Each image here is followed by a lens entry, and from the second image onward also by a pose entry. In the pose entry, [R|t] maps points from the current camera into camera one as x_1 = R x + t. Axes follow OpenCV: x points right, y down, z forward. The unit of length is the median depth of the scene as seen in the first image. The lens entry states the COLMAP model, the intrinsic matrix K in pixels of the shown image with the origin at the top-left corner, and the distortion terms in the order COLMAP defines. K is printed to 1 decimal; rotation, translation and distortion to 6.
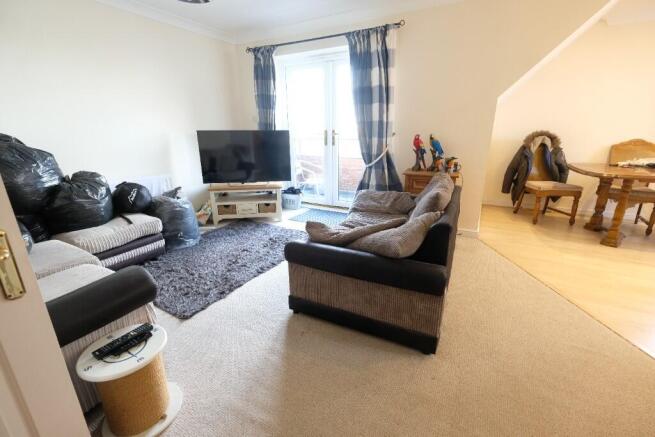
lens RADIAL K [[289.1, 0, 327.5], [0, 289.1, 218.5], [0, 0, 1]] dist [0.001194, 0.000354]
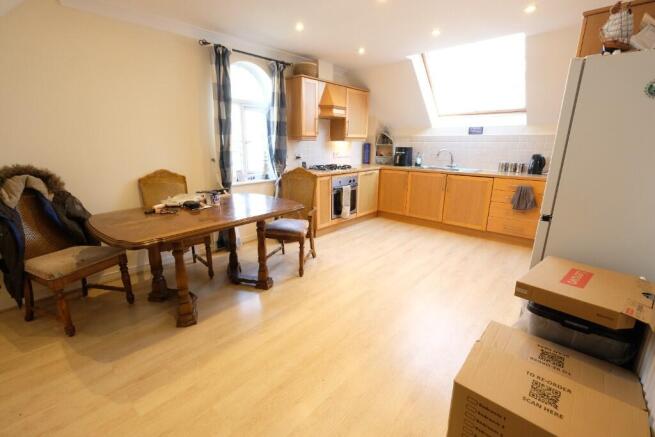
lens RADIAL K [[289.1, 0, 327.5], [0, 289.1, 218.5], [0, 0, 1]] dist [0.001194, 0.000354]
pose [[0.240768, -0.234827, 0.941747, 0.368931], [0.276394, 0.946704, 0.165400, -0.147445], [-0.930396, 0.220470, 0.292841, 0.341765]]
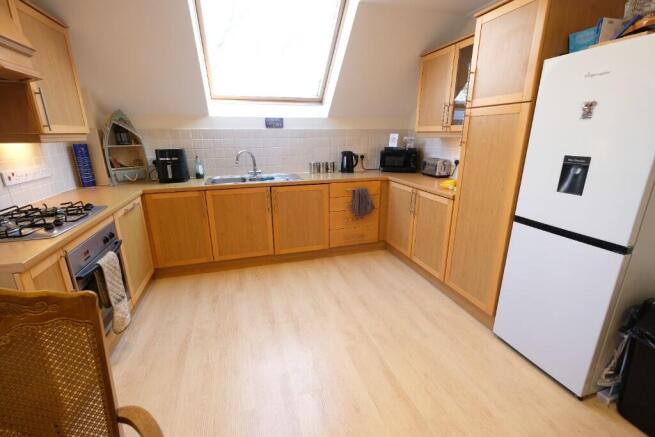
lens RADIAL K [[289.1, 0, 327.5], [0, 289.1, 218.5], [0, 0, 1]] dist [0.001194, 0.000354]
pose [[-0.719290, -0.186545, 0.669196, 0.938672], [0.213832, 0.857058, 0.468751, -0.252009], [-0.660983, 0.480263, -0.576584, 0.584273]]
